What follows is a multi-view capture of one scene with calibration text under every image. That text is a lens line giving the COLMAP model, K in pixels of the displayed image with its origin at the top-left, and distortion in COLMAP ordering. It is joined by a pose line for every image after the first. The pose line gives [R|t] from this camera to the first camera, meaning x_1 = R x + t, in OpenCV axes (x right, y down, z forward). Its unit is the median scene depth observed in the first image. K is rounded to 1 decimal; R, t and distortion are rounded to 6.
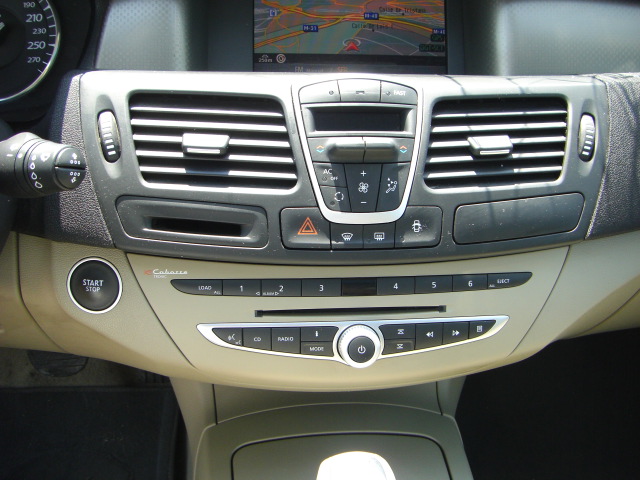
lens RADIAL K [[720.8, 0, 313.5], [0, 720.8, 234.1], [0, 0, 1]] dist [-0.159591, 0.000000]
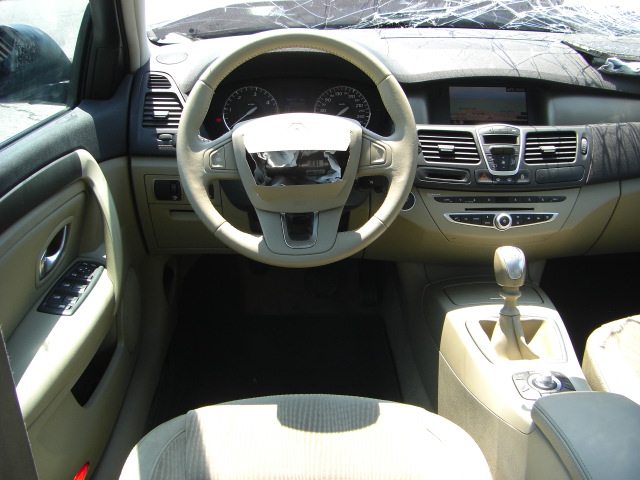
lens RADIAL K [[720.8, 0, 323.7], [0, 720.8, 241.9], [0, 0, 1]] dist [-0.159591, 0.000000]
pose [[0.997883, -0.012995, -0.063727, -0.432214], [0.003918, 0.990067, -0.140540, 0.595895], [0.064920, 0.139993, 0.988022, -1.656389]]
